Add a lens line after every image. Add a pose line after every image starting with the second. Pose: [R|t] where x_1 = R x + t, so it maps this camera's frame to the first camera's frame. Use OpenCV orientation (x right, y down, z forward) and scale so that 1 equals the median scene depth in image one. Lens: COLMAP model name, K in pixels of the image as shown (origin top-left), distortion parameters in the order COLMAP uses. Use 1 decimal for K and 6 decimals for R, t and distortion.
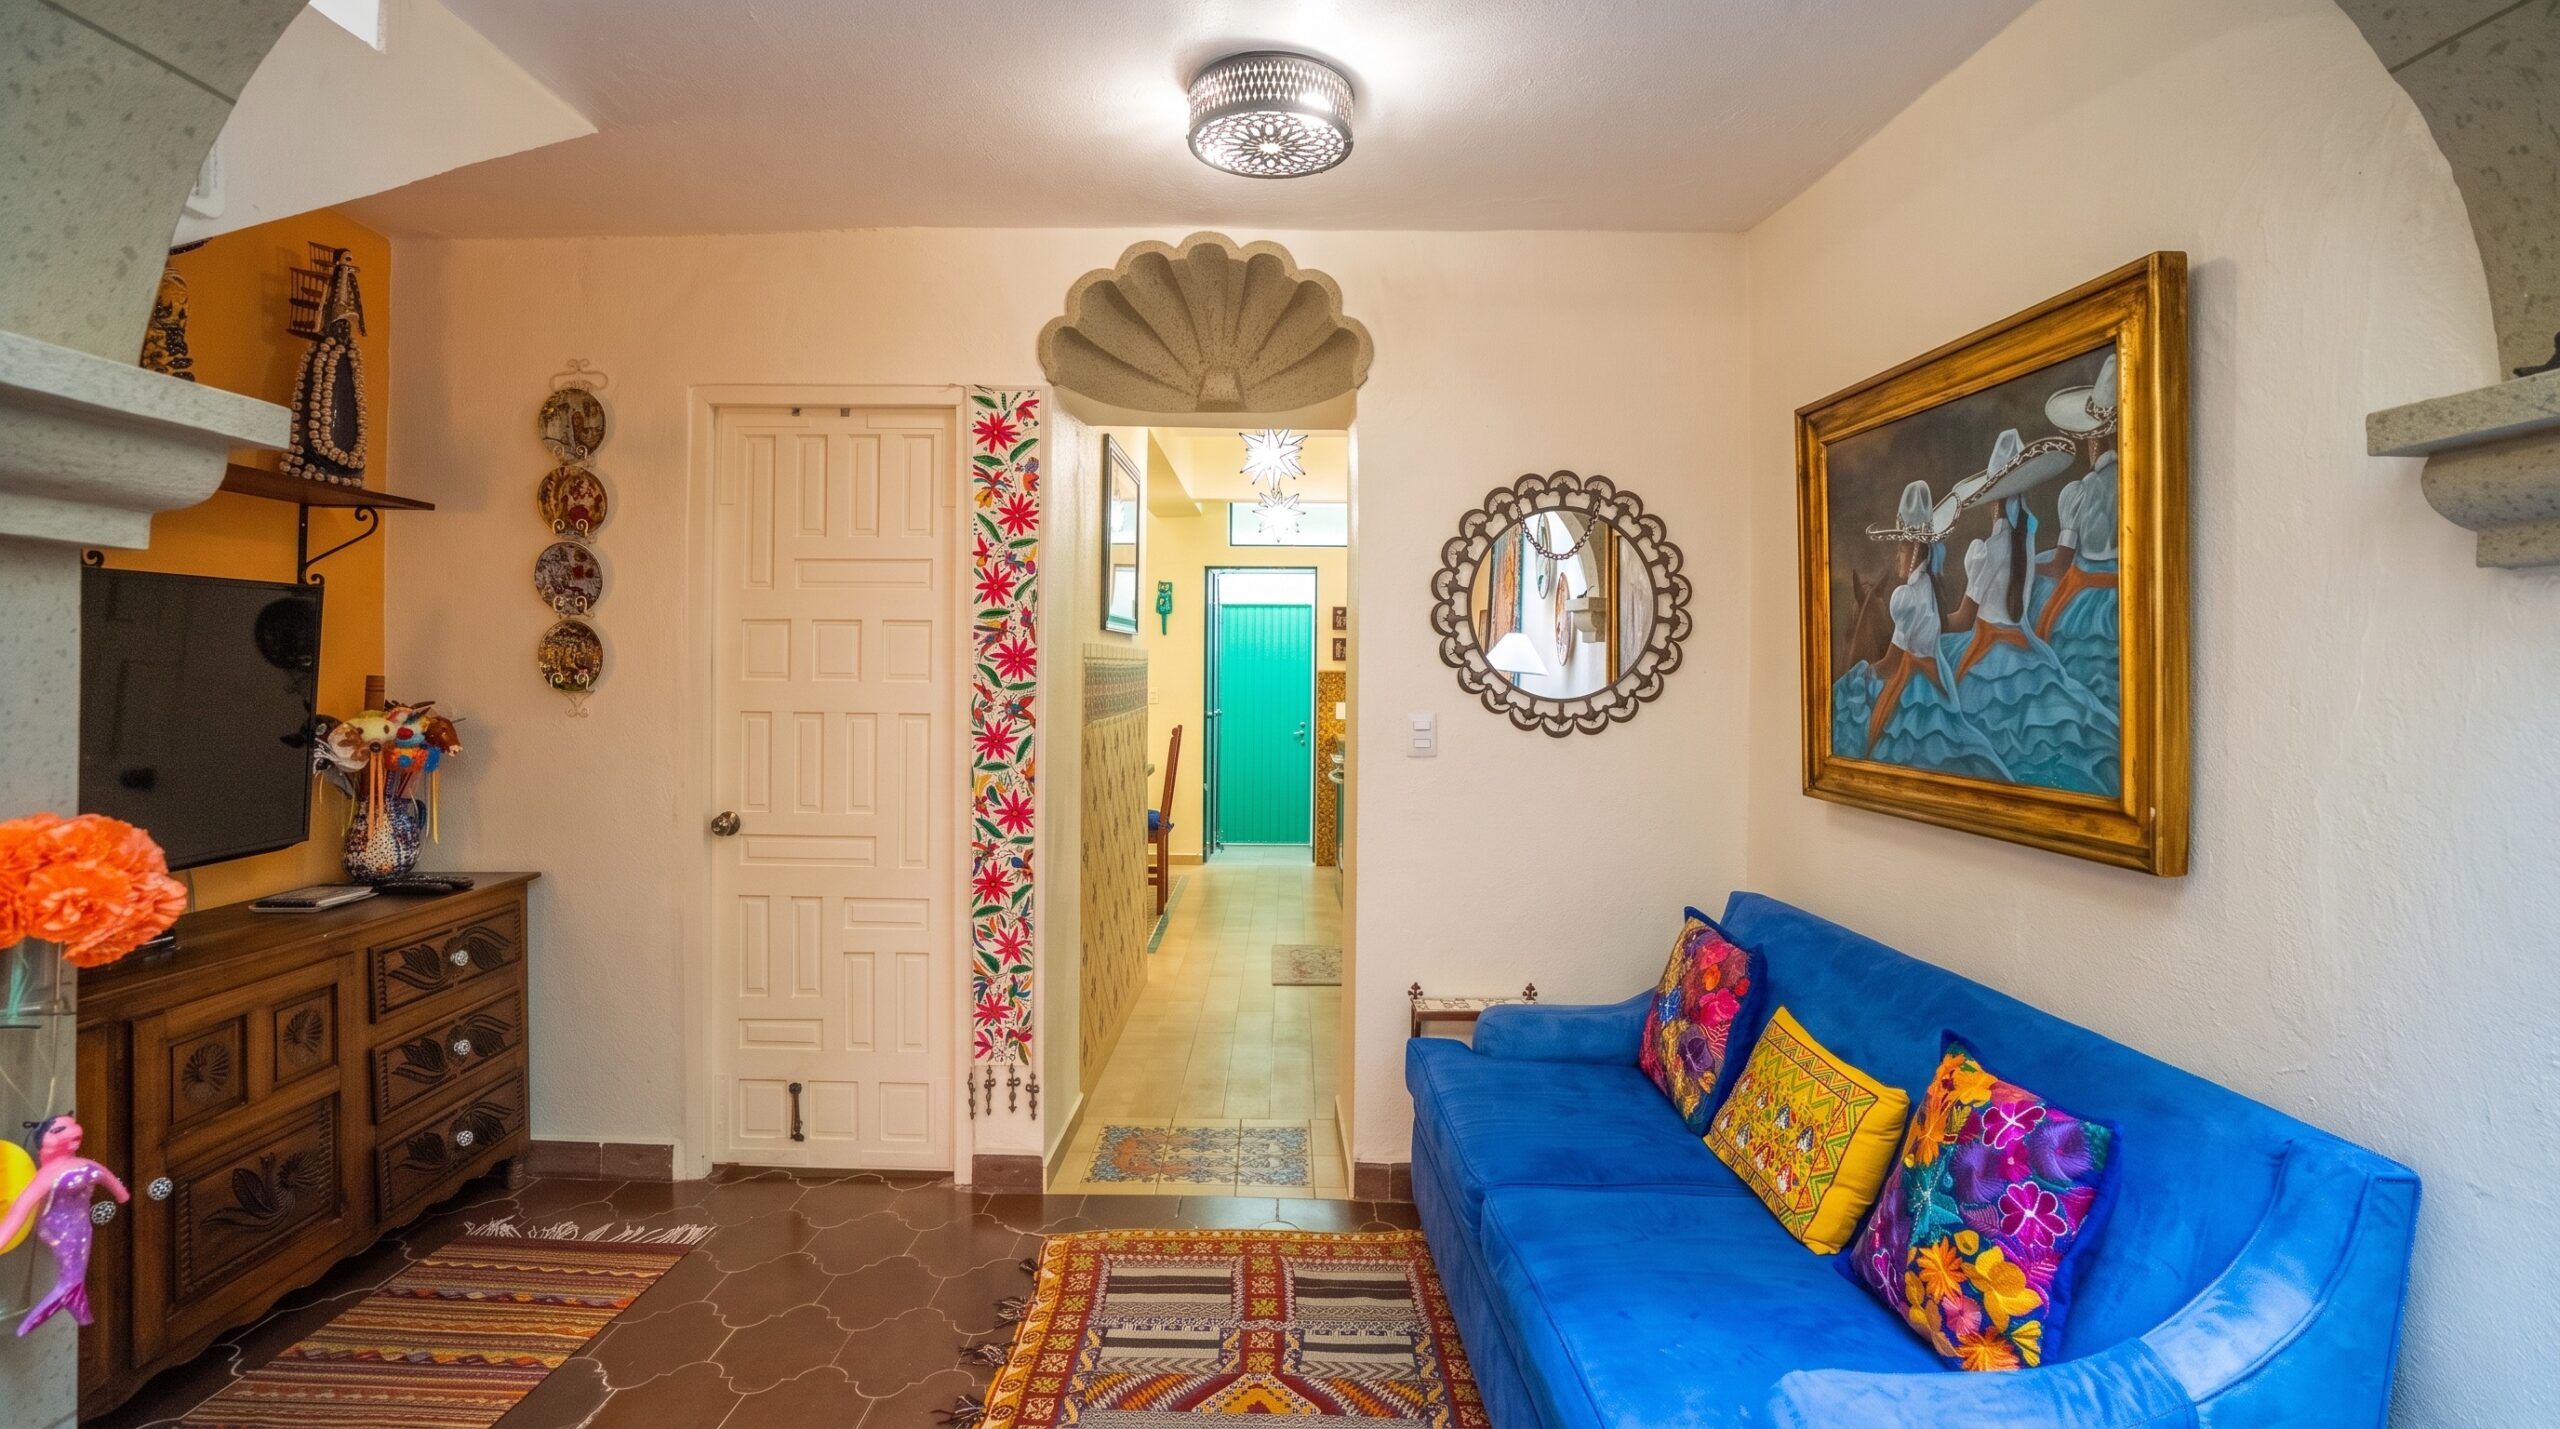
lens RADIAL K [[1215.6, 0, 1284.9], [0, 1215.6, 679.0], [0, 0, 1]] dist [-0.070133, 0.028608]
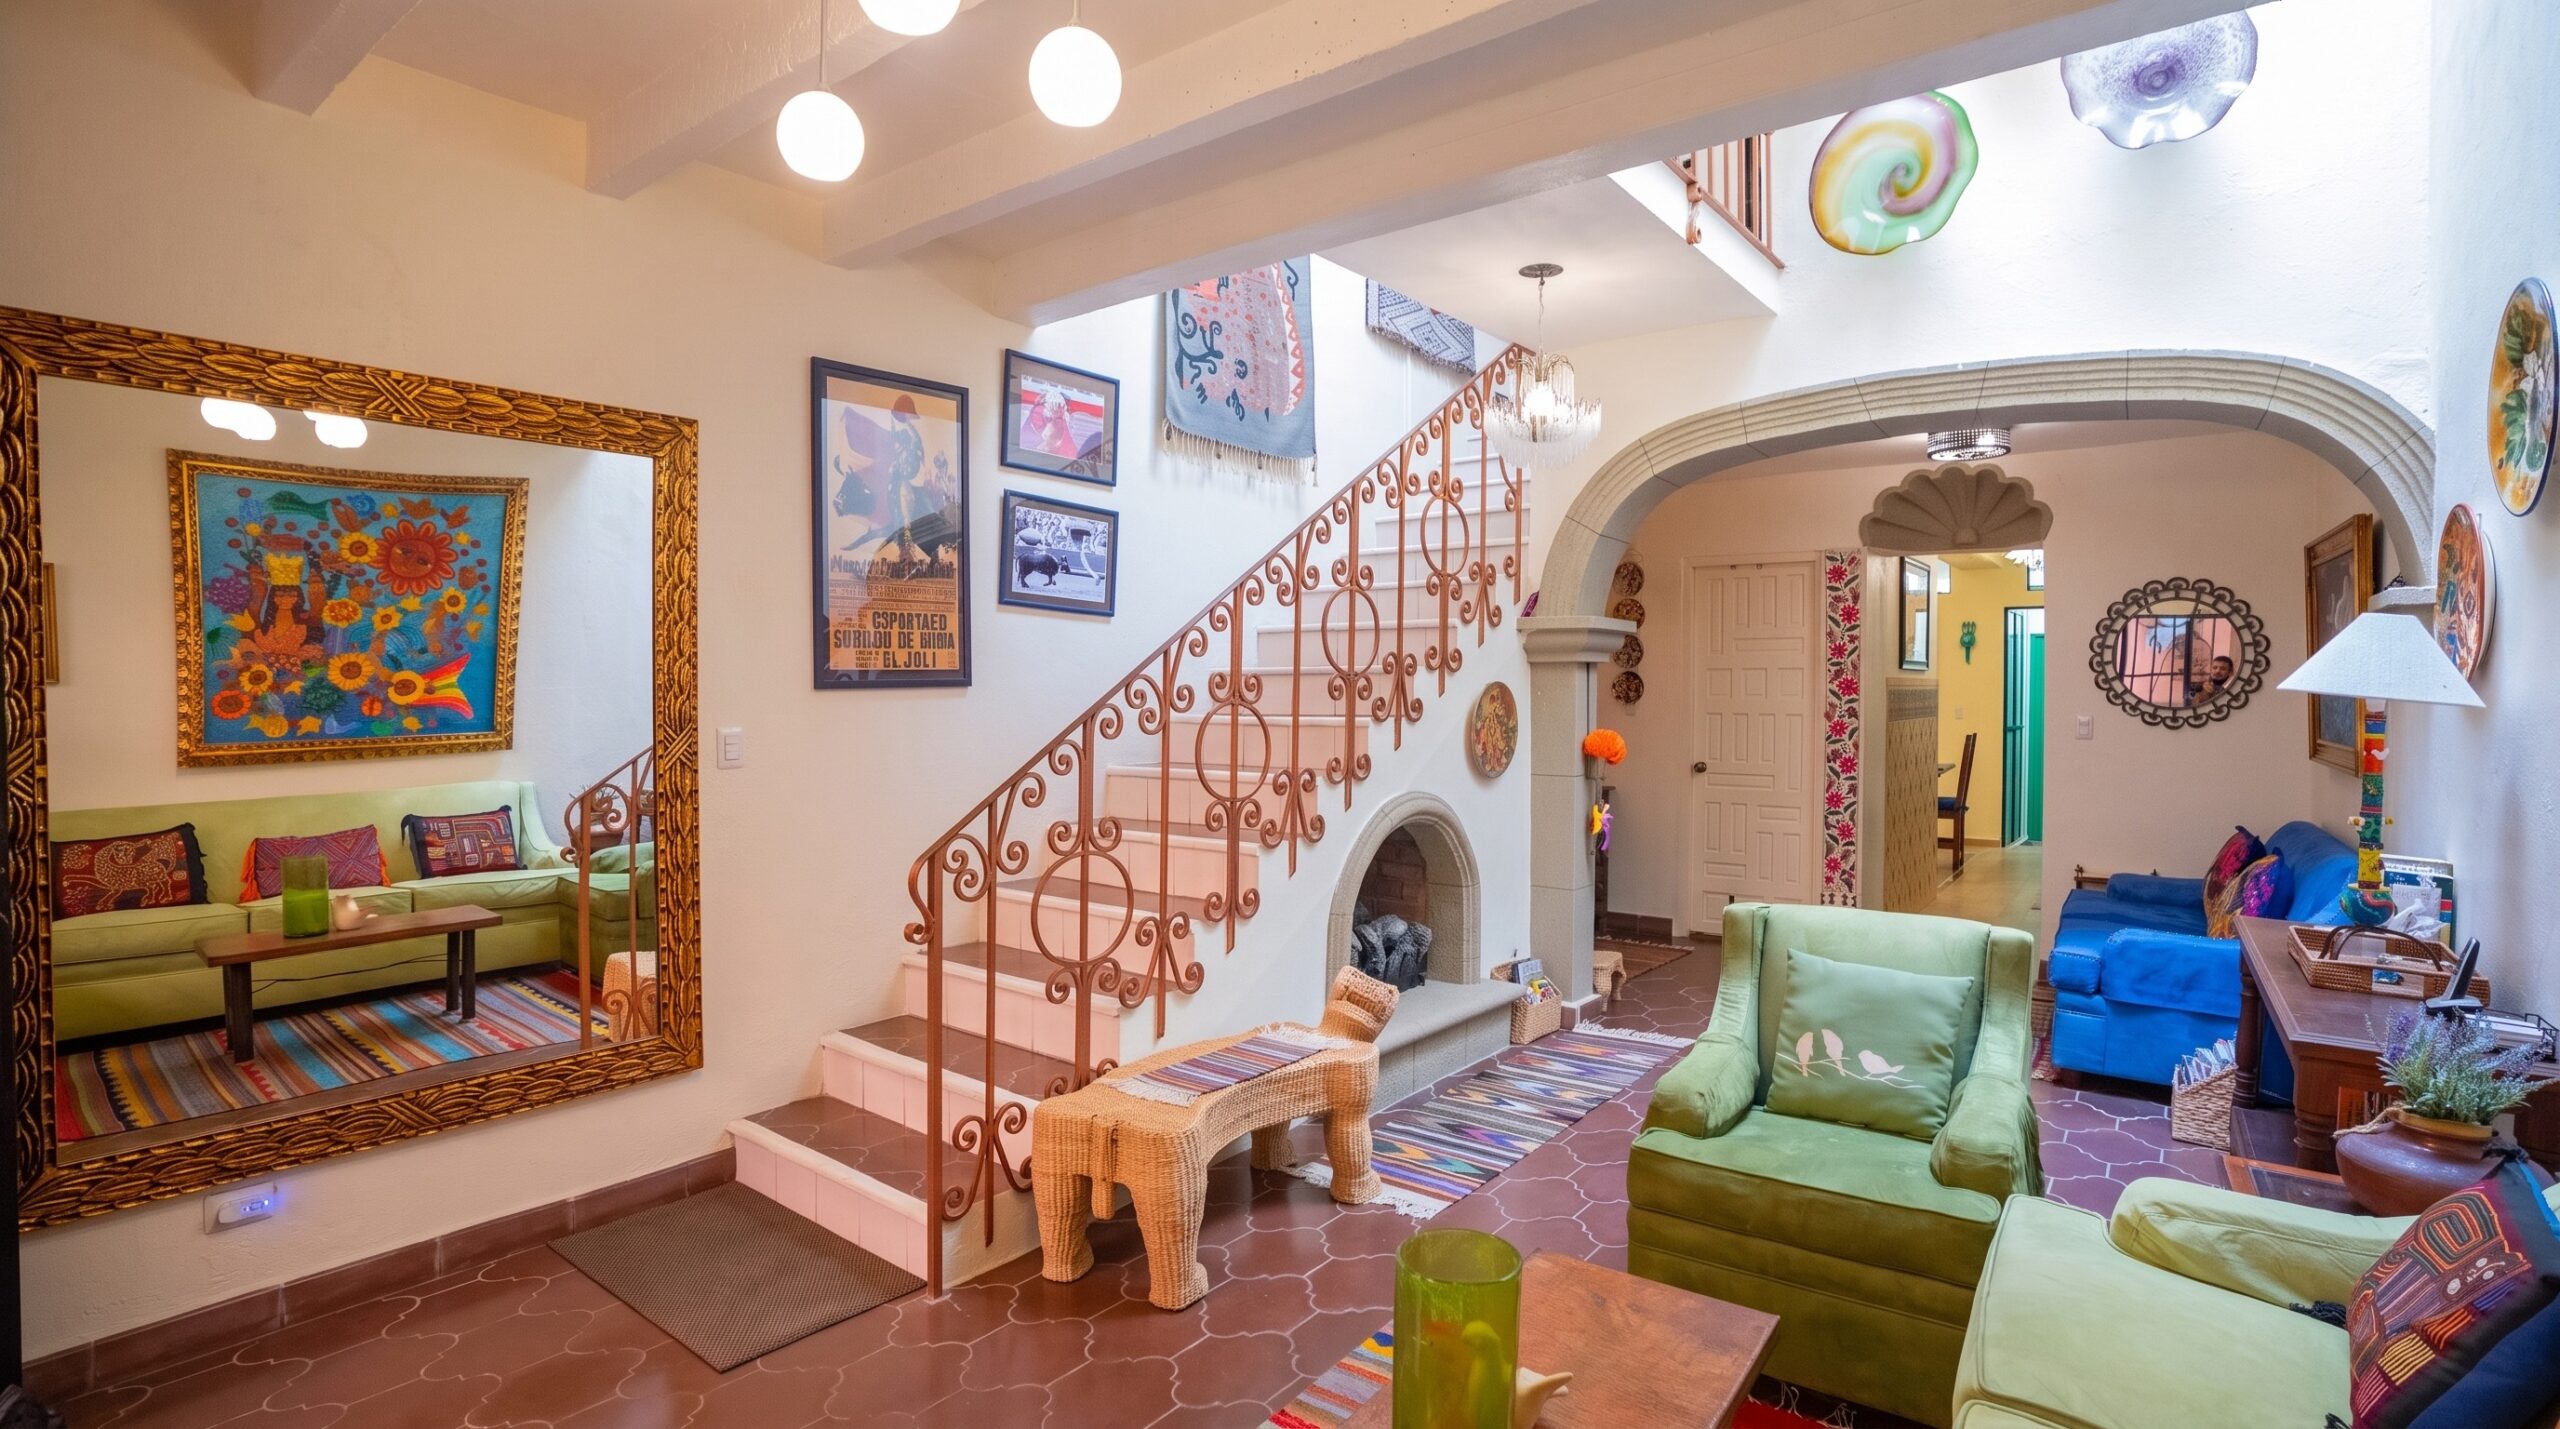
lens RADIAL K [[1219.4, 0, 1288.6], [0, 1219.4, 708.1], [0, 0, 1]] dist [-0.072979, 0.035632]
pose [[0.797995, 0.002320, -0.602660, 0.235792], [0.000201, 0.999992, 0.004116, 0.009617], [0.602664, -0.003406, 0.797988, -1.138519]]
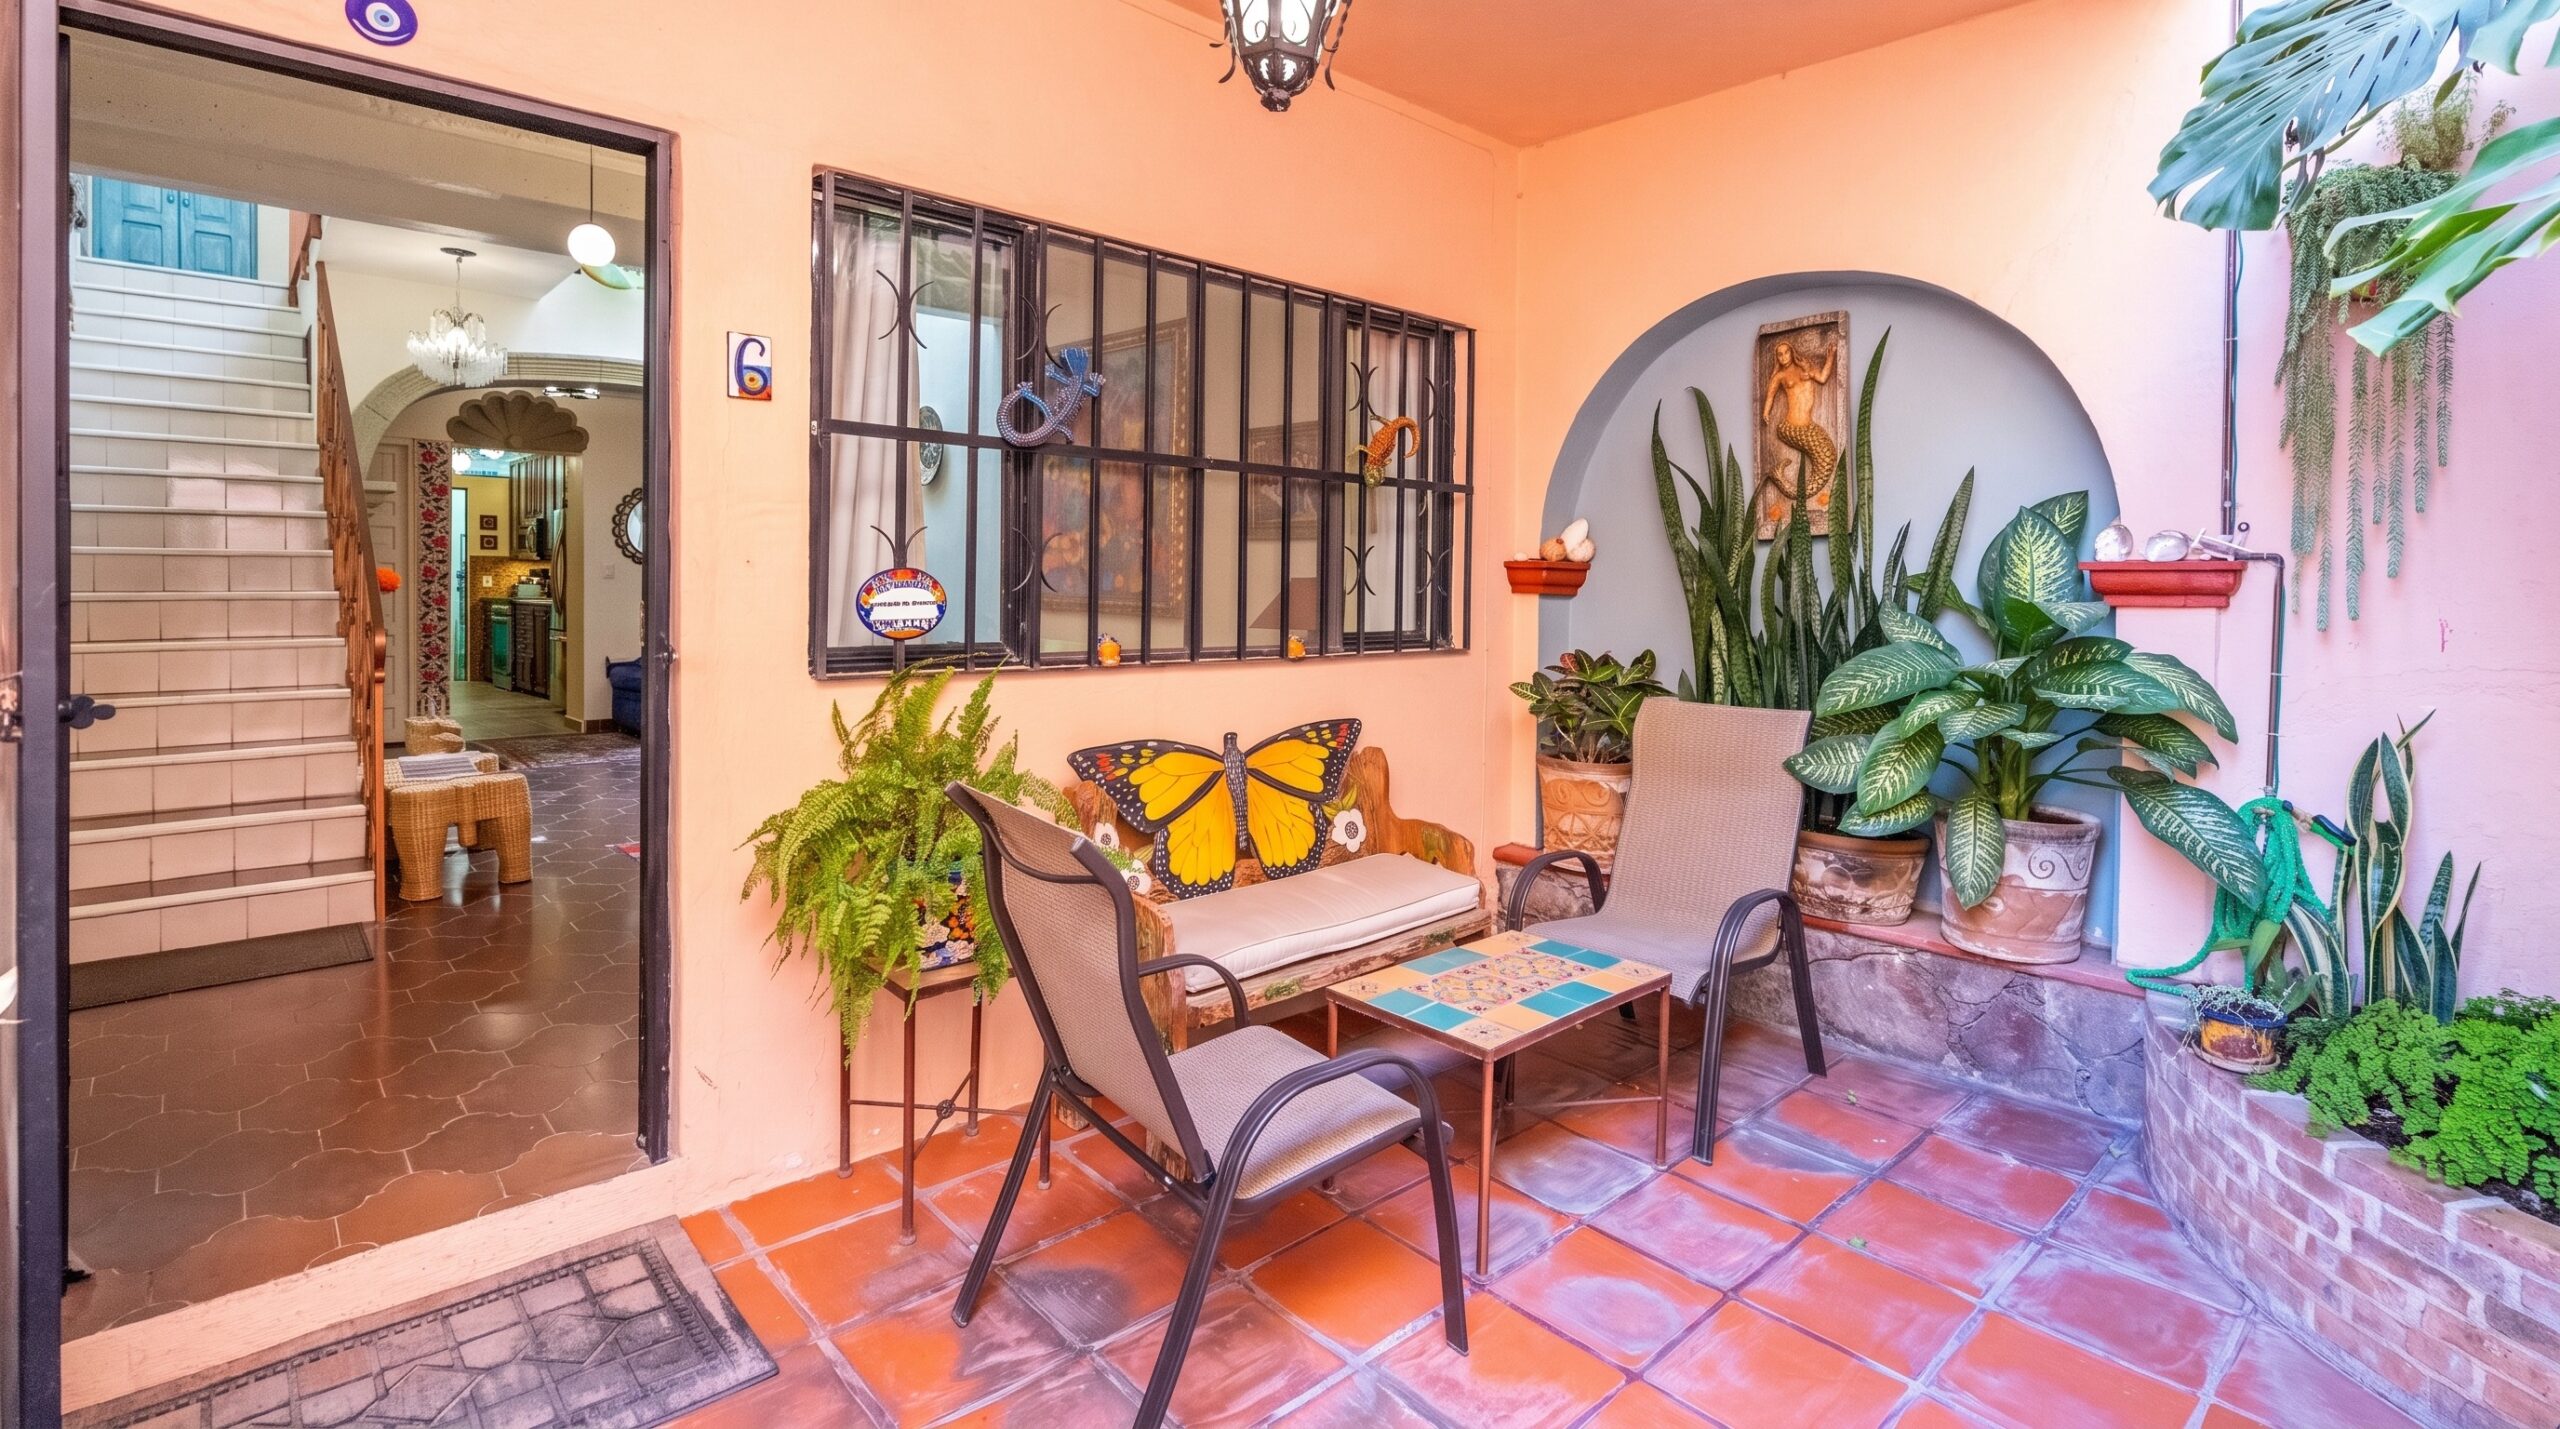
lens RADIAL K [[1139.6, 0, 1295.0], [0, 1139.6, 591.6], [0, 0, 1]] dist [-0.006374, -0.000612]
pose [[0.721878, -0.011028, 0.691933, -0.597991], [0.003585, 0.999919, 0.012197, 0.068967], [-0.692011, -0.006324, 0.721859, -2.145129]]
